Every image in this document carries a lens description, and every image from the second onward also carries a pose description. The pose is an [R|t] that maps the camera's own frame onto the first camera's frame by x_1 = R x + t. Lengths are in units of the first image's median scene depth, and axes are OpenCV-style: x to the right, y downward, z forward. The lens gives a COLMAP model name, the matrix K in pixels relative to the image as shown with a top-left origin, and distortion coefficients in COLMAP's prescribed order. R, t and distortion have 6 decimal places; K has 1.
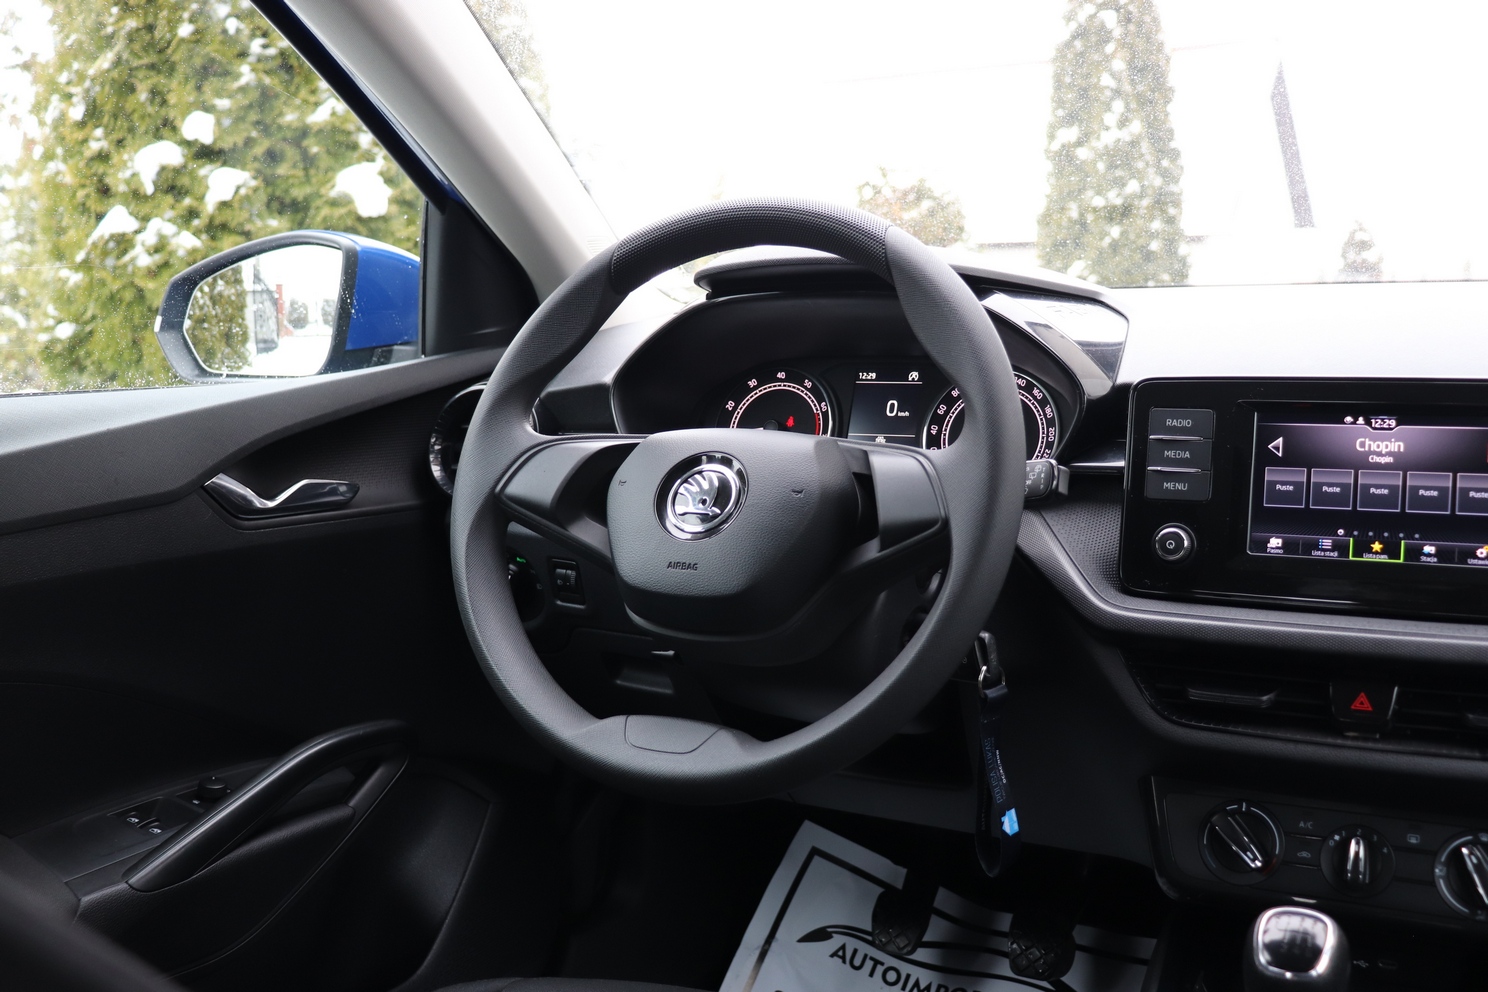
lens RADIAL K [[1573.5, 0, 721.4], [0, 1573.5, 484.6], [0, 0, 1]] dist [-0.060920, 0.000000]
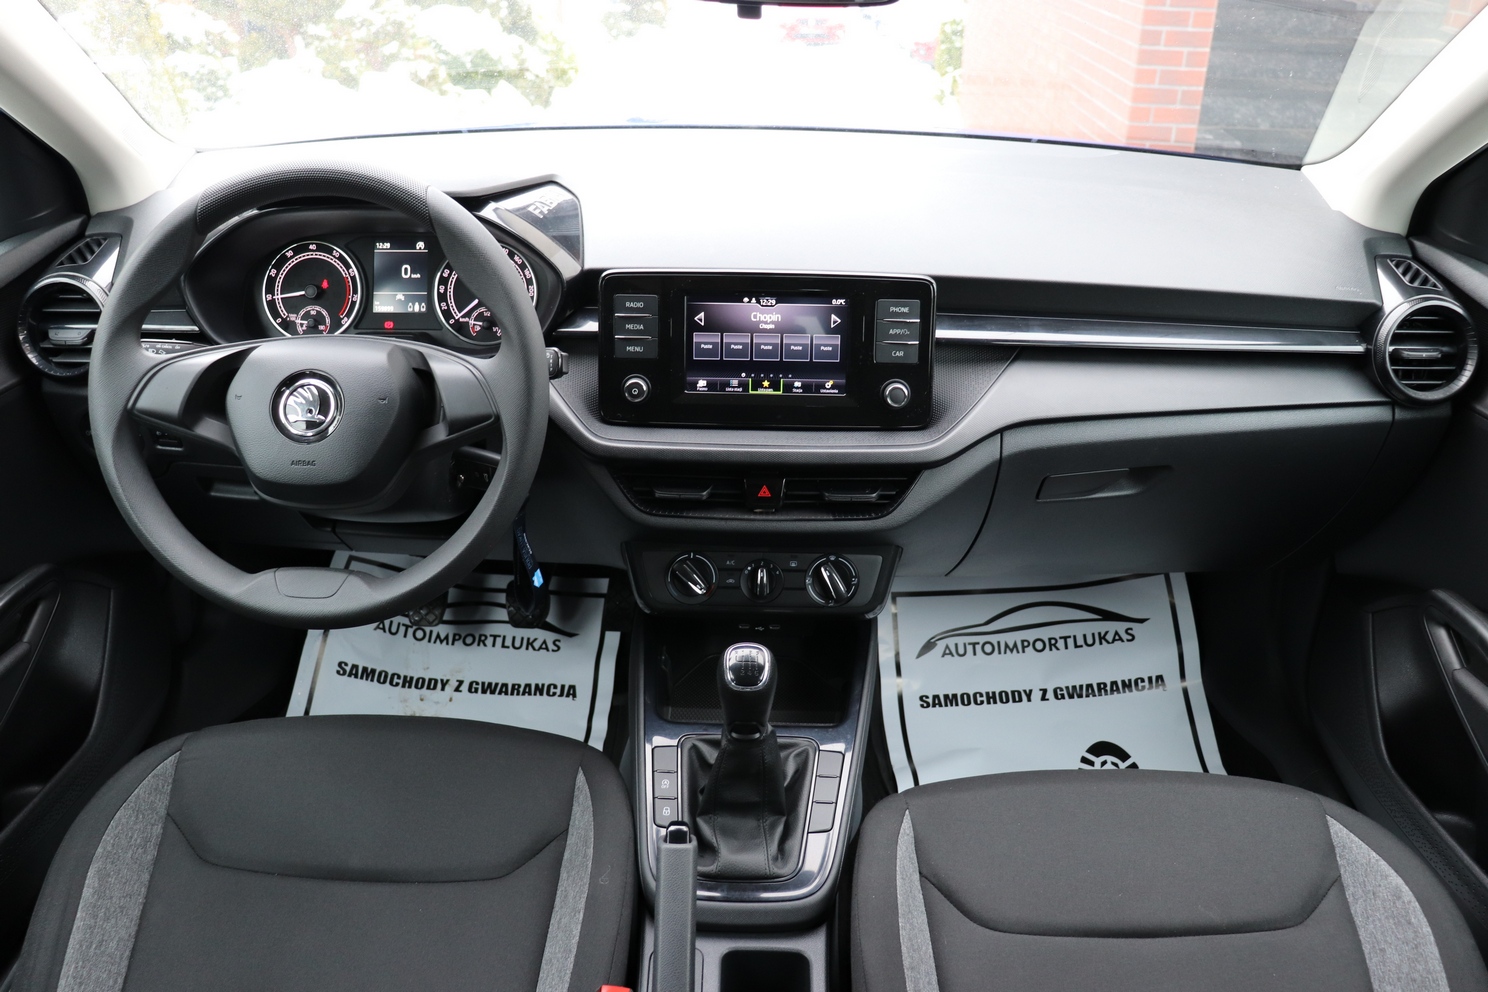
lens RADIAL K [[1257.5, 0, 734.0], [0, 1257.5, 502.4], [0, 0, 1]] dist [-0.157013, 0.126720]
pose [[0.892628, -0.165274, 0.419404, -0.139060], [0.023994, 0.946467, 0.321907, -0.237643], [-0.450156, -0.277280, 0.848809, -0.065944]]
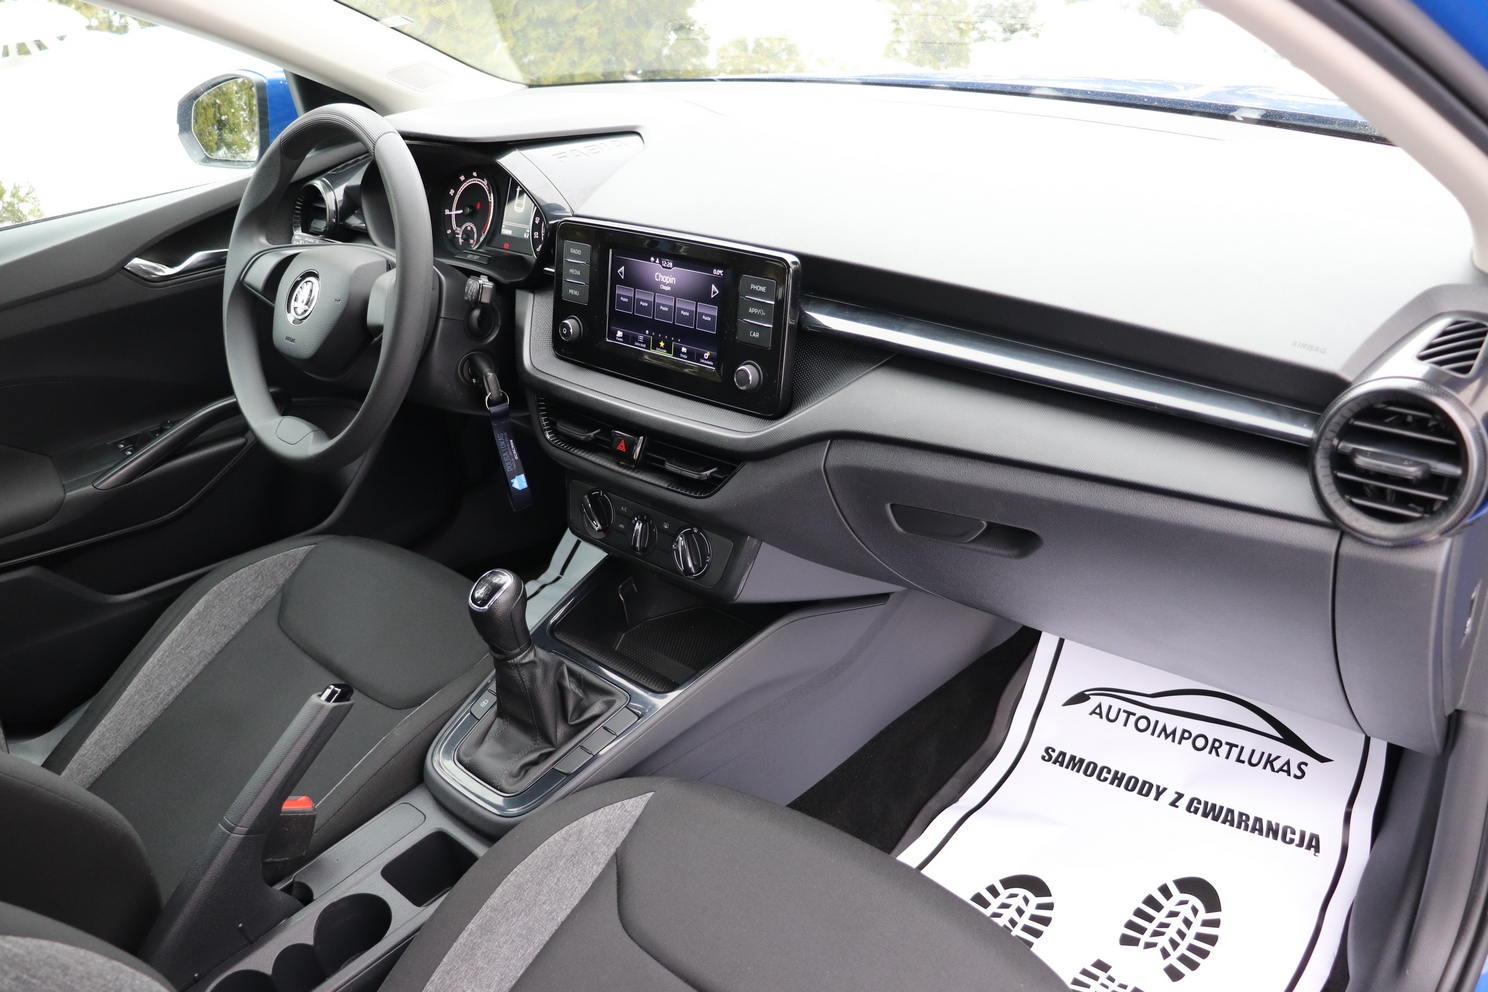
lens RADIAL K [[1257.5, 0, 715.9], [0, 1257.5, 509.8], [0, 0, 1]] dist [-0.157013, 0.126720]
pose [[0.957014, 0.078109, -0.279326, 0.798229], [0.027745, 0.933985, 0.356234, -0.238876], [0.288711, -0.348671, 0.891669, -0.150676]]
